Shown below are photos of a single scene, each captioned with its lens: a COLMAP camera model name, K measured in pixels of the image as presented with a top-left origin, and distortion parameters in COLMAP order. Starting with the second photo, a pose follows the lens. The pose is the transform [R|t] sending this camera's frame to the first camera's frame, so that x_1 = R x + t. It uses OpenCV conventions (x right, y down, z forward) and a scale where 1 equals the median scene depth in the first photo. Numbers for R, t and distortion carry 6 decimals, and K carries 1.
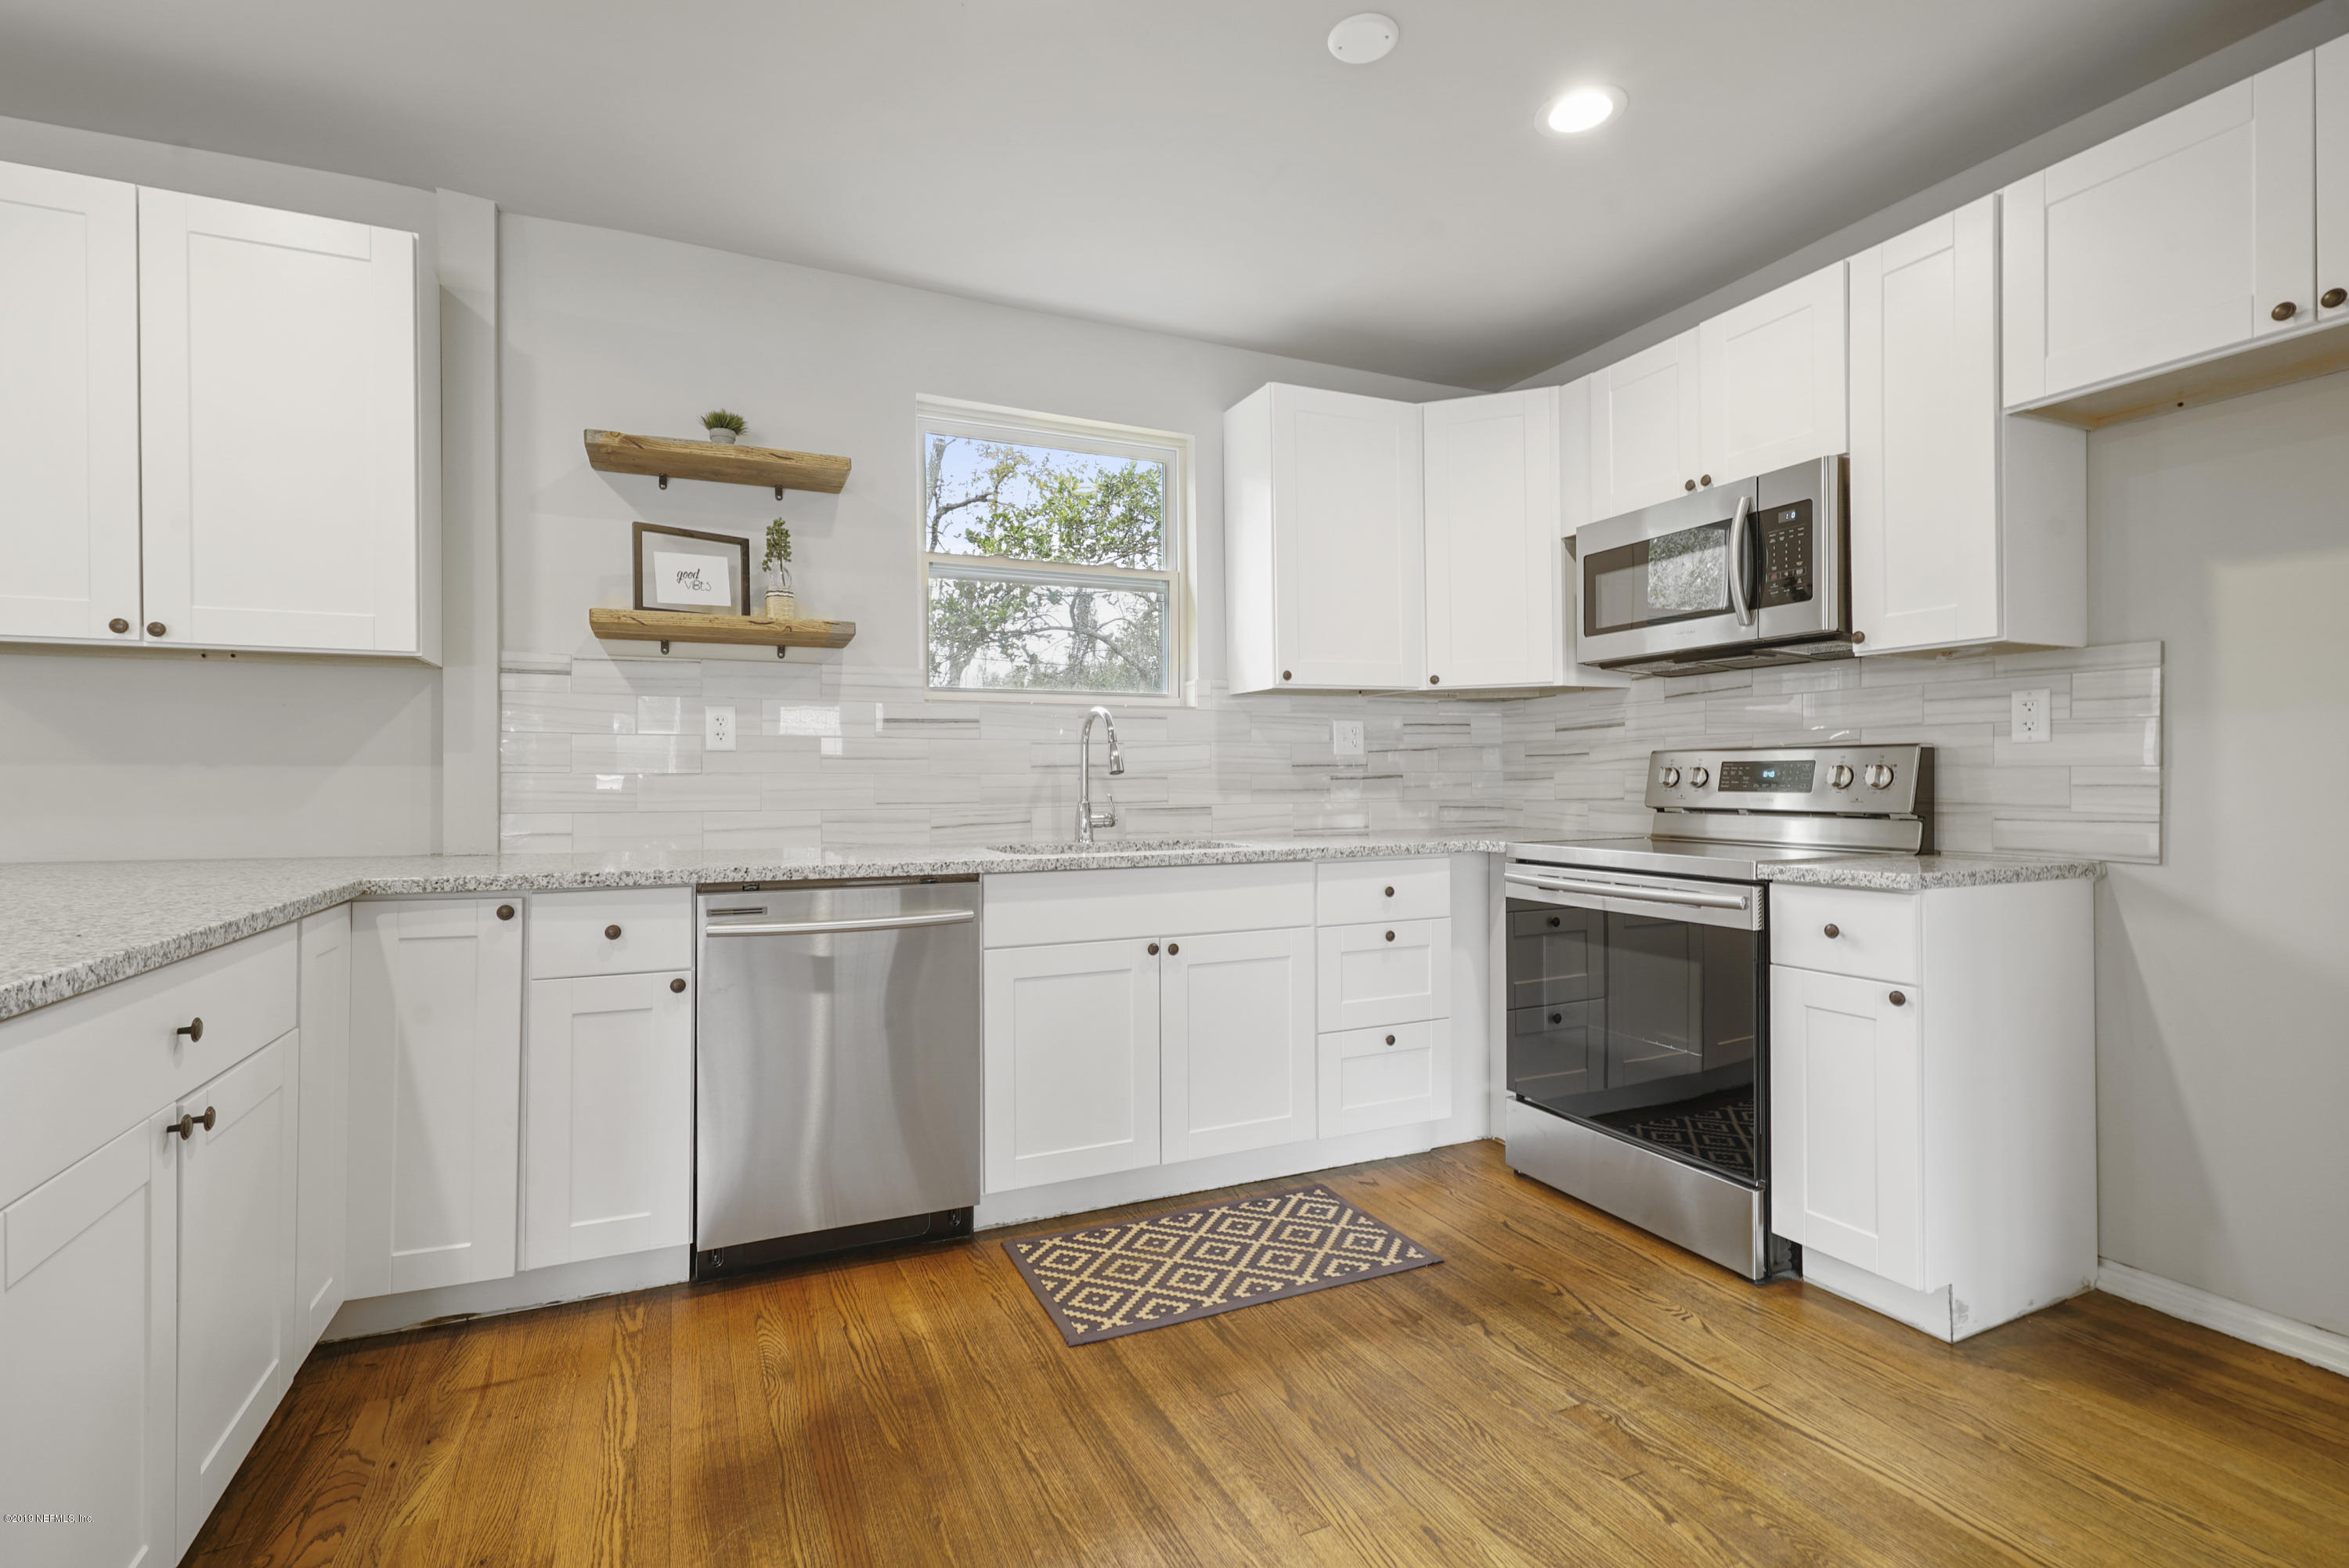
lens RADIAL K [[1085.3, 0, 1173.7], [0, 1085.3, 777.5], [0, 0, 1]] dist [0.002942, 0.001502]
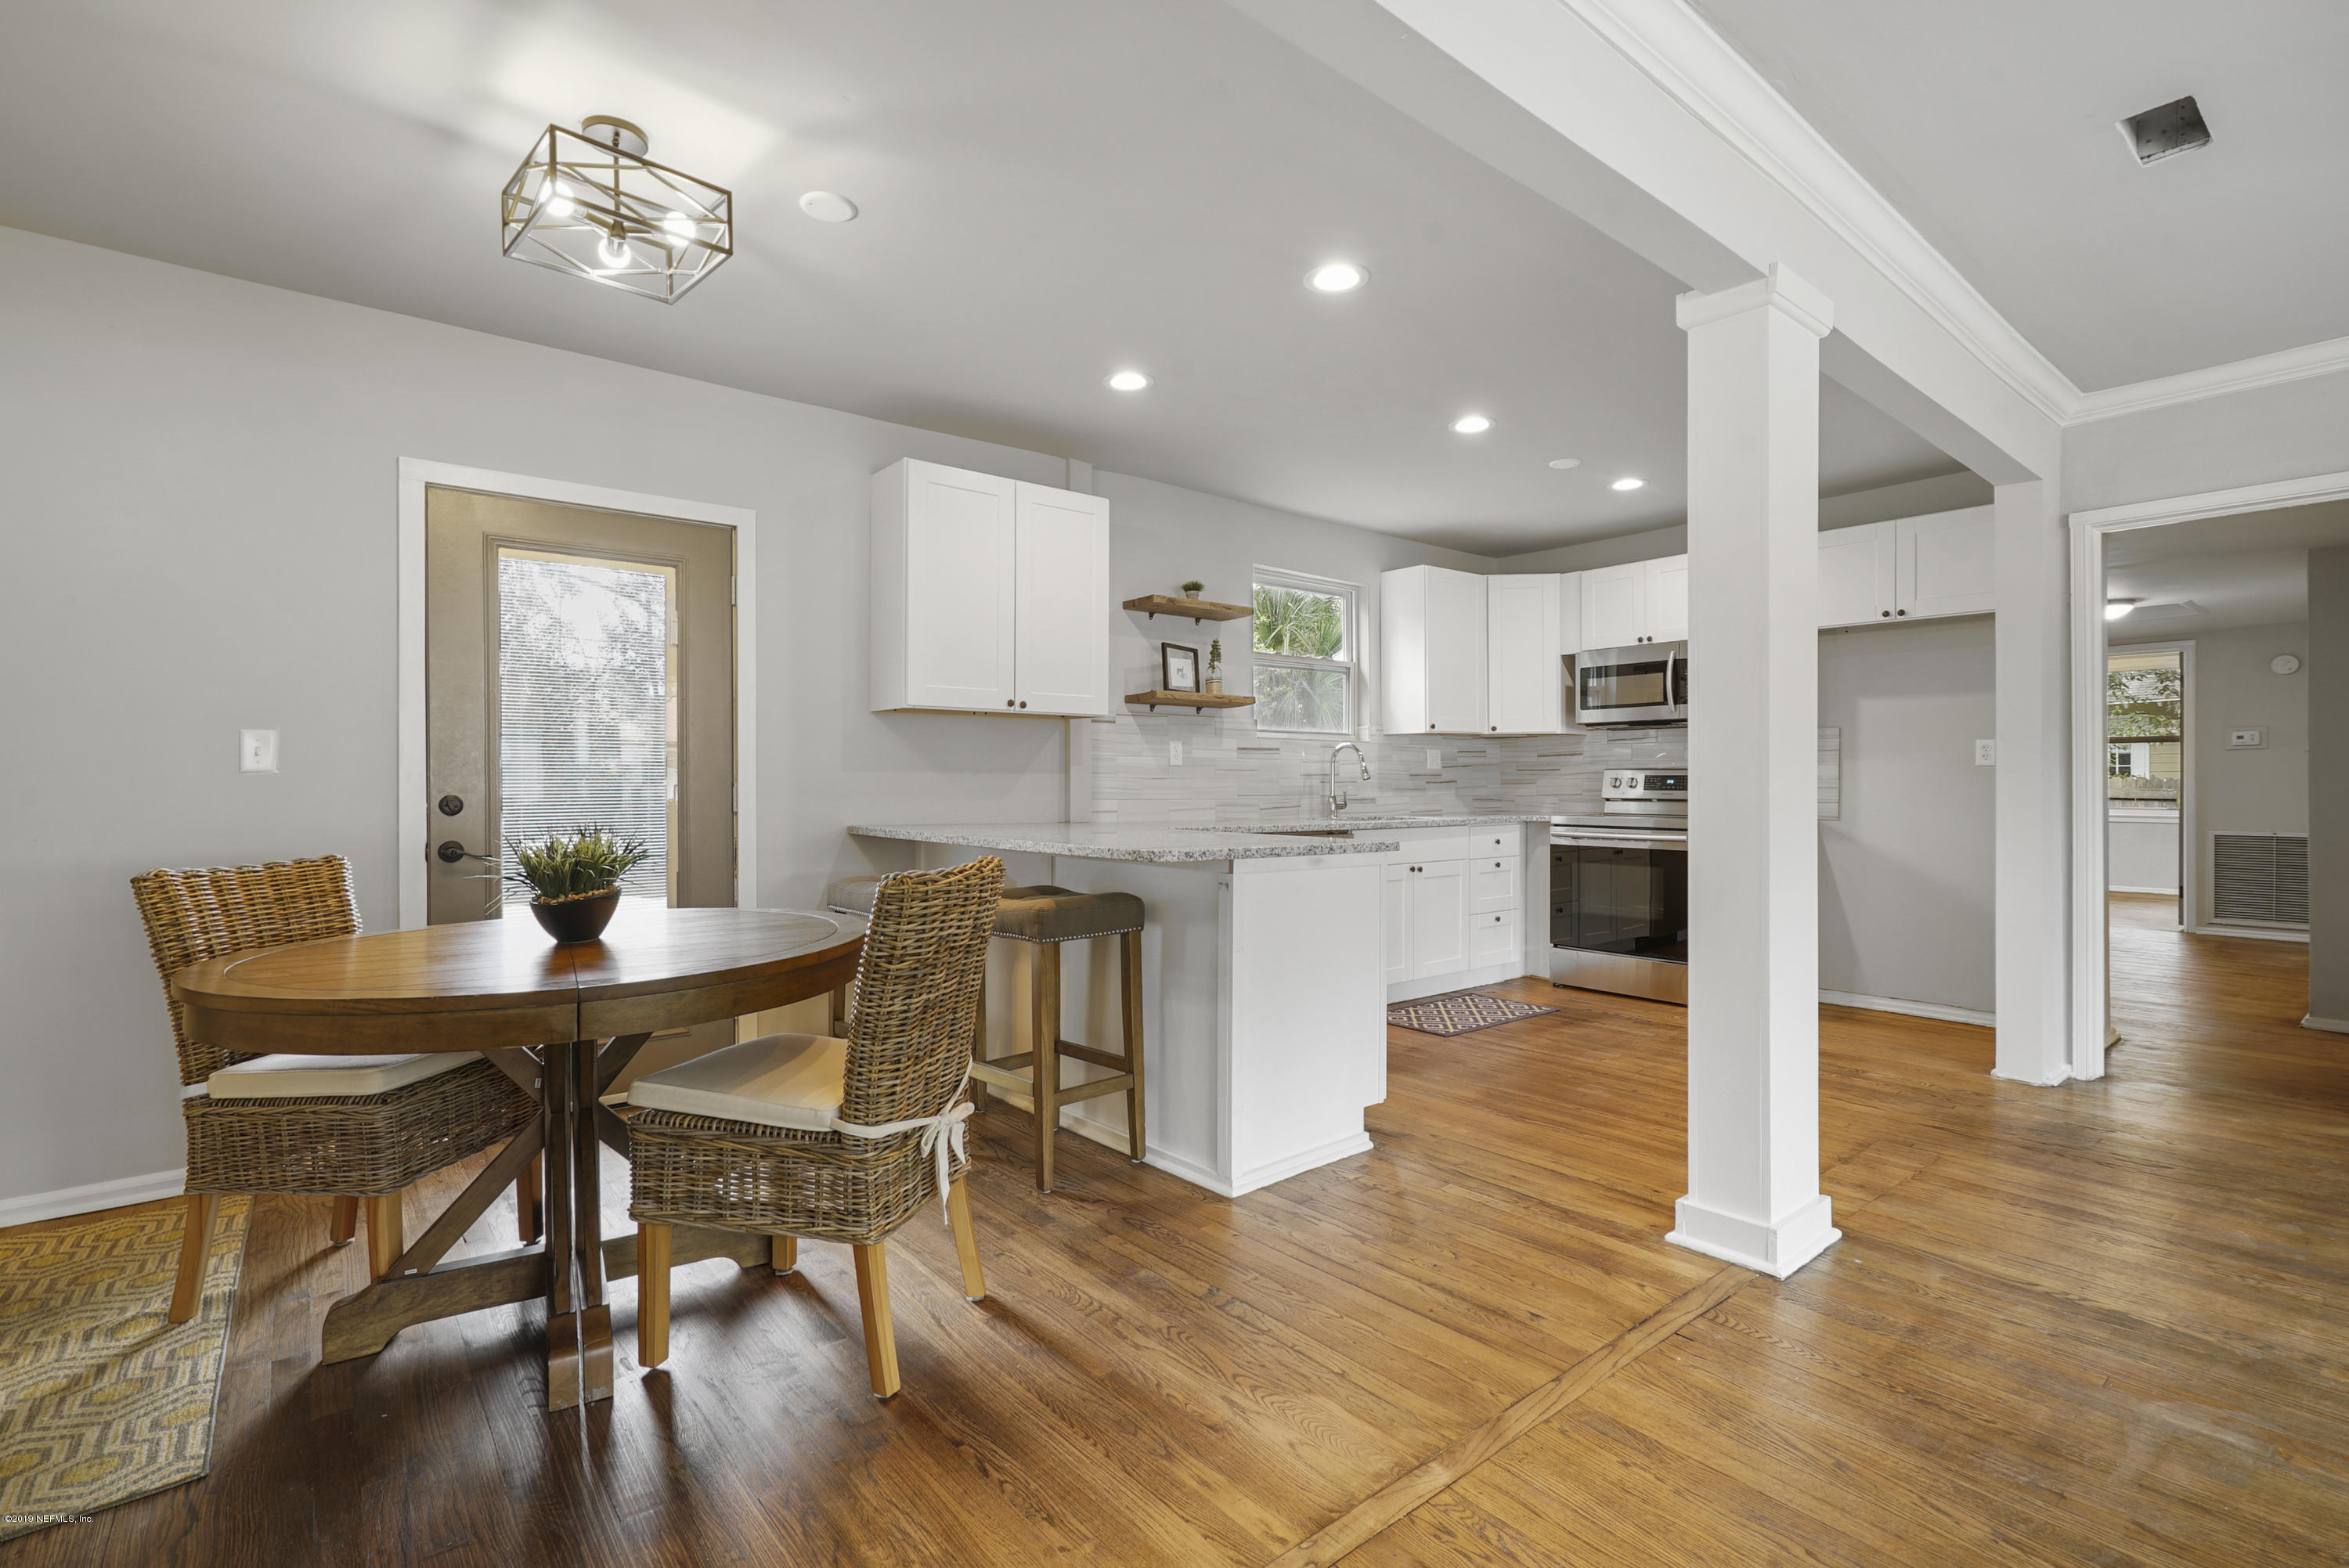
lens RADIAL K [[1085.3, 0, 1165.4], [0, 1085.3, 783.2], [0, 0, 1]] dist [0.002942, 0.001502]
pose [[0.966510, 0.004422, 0.256589, -0.922871], [-0.004798, 0.999988, 0.000842, 0.003074], [-0.256583, -0.002045, 0.966520, -0.758297]]
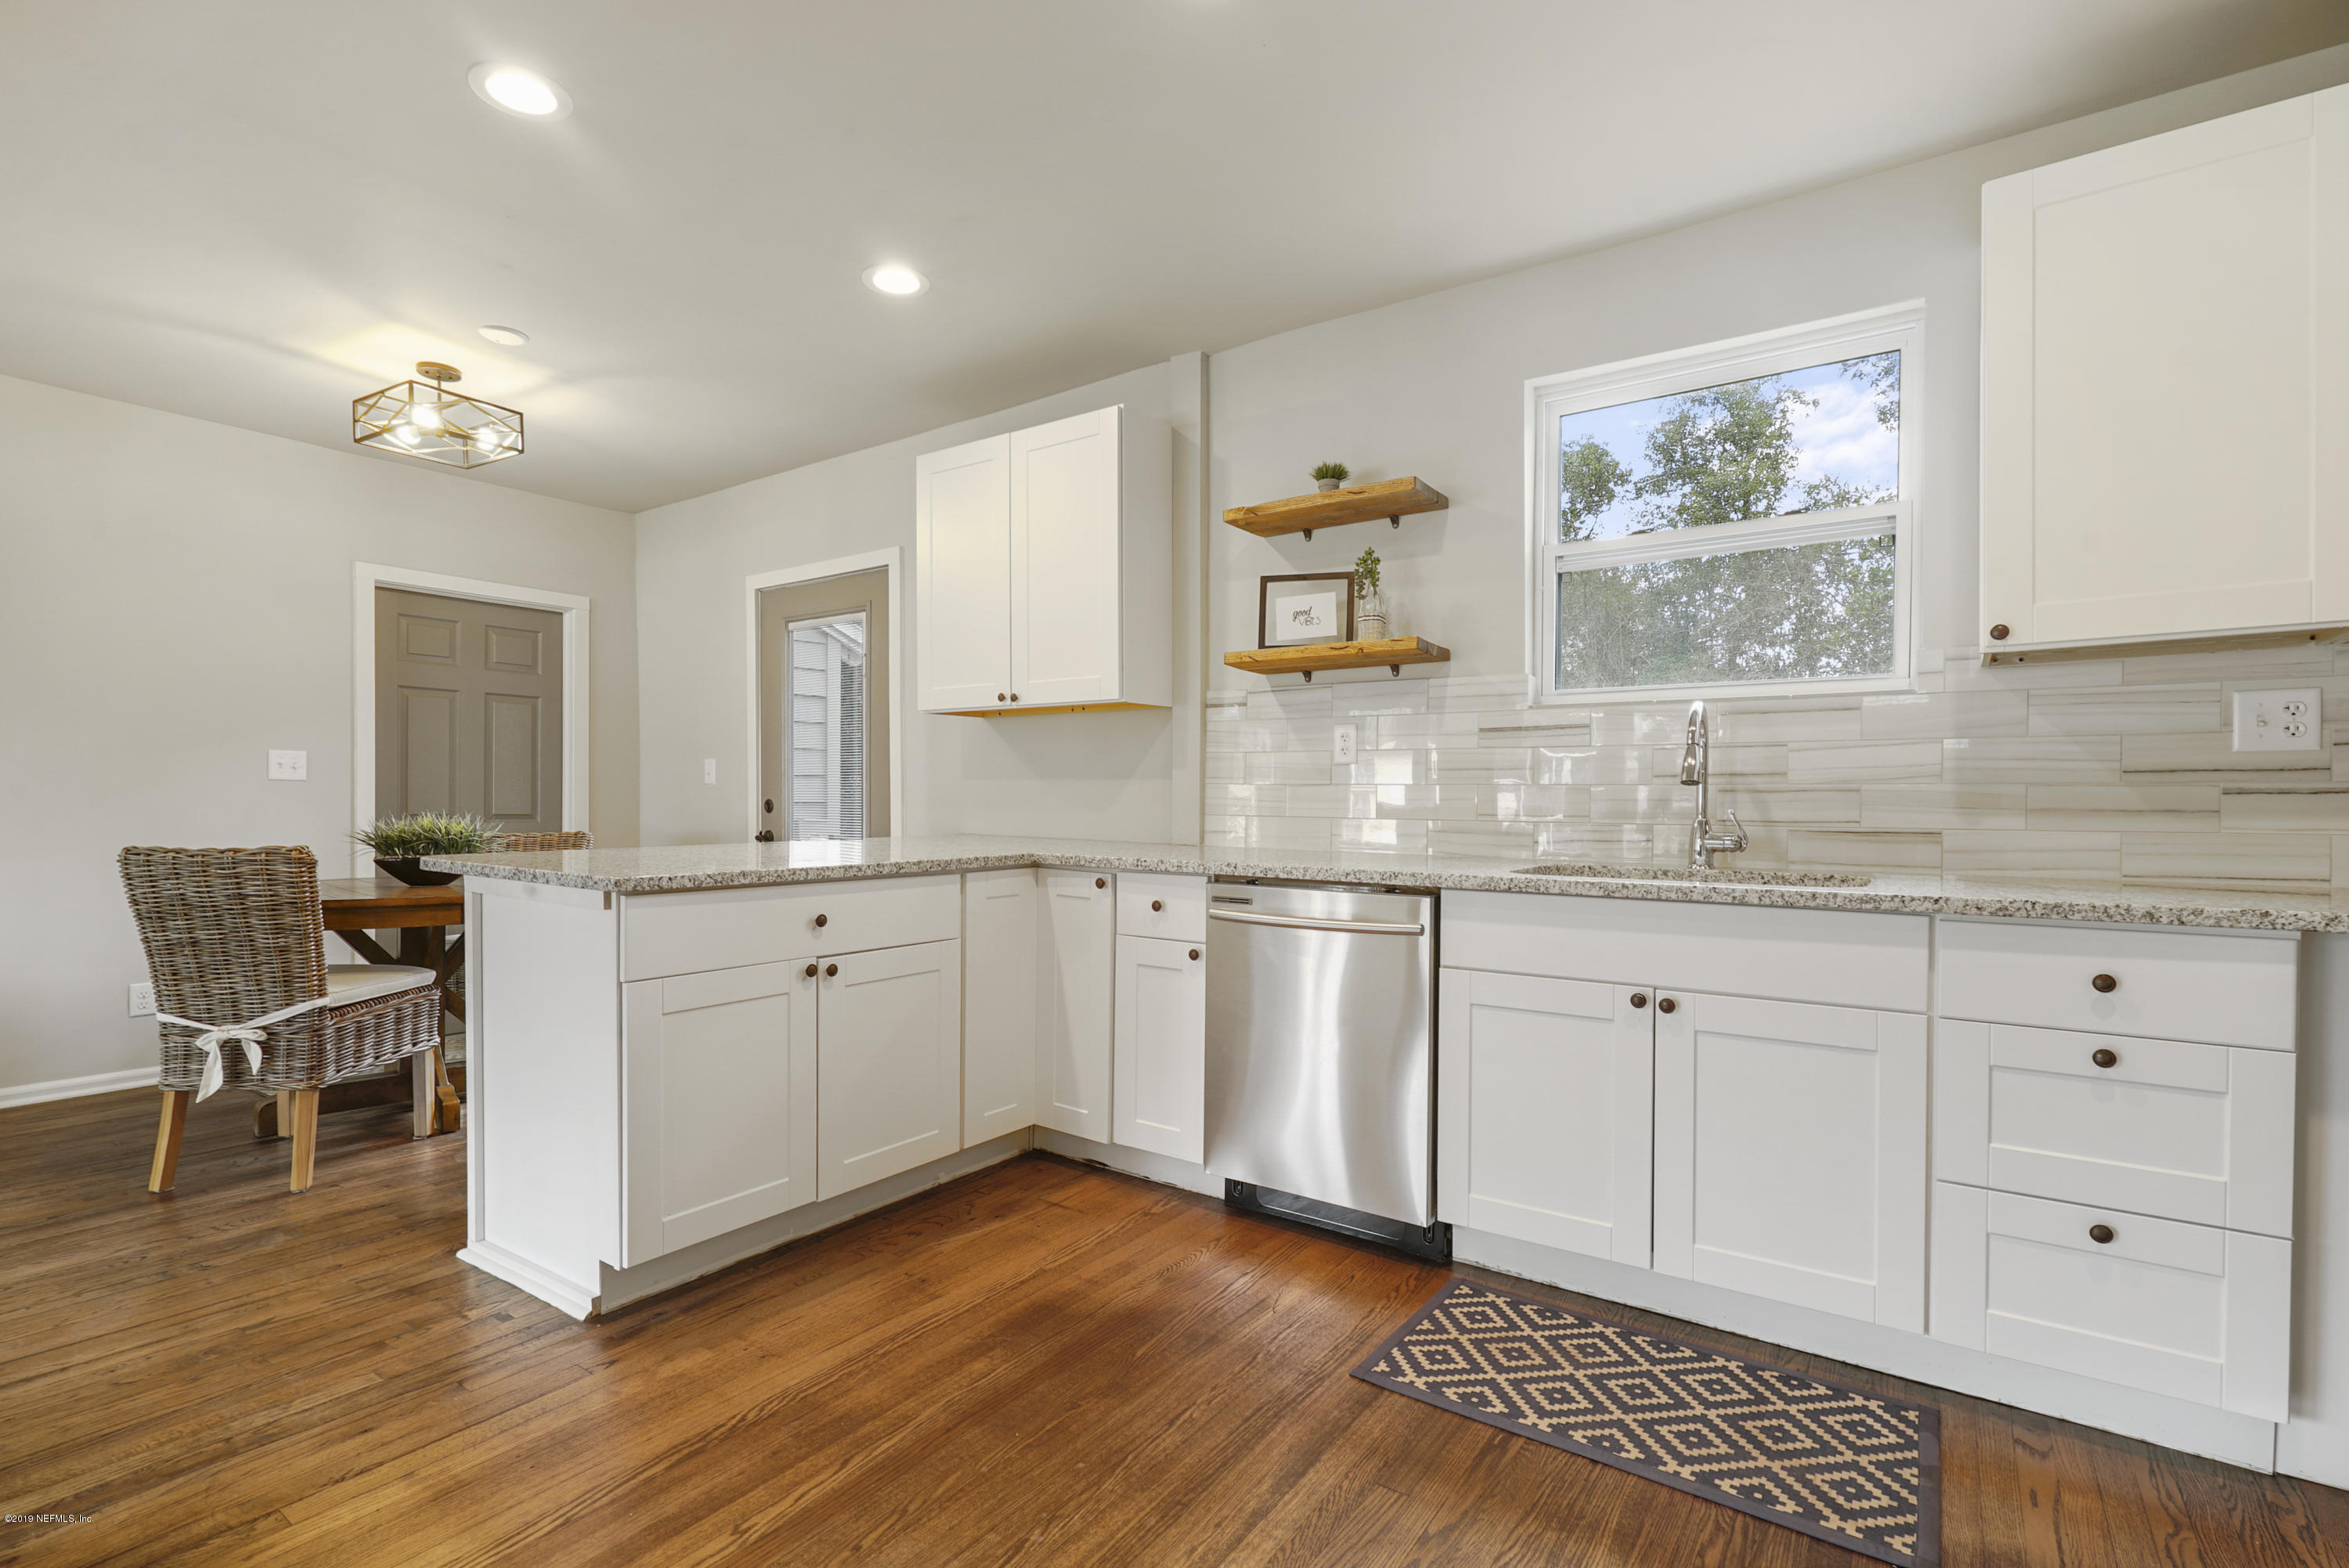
lens RADIAL K [[1085.3, 0, 1138.9], [0, 1085.3, 813.6], [0, 0, 1]] dist [0.002942, 0.001502]
pose [[0.496986, 0.021472, -0.867493, 0.469247], [-0.004394, 0.999743, 0.022228, 0.002632], [0.867747, -0.007235, 0.496953, 0.263946]]
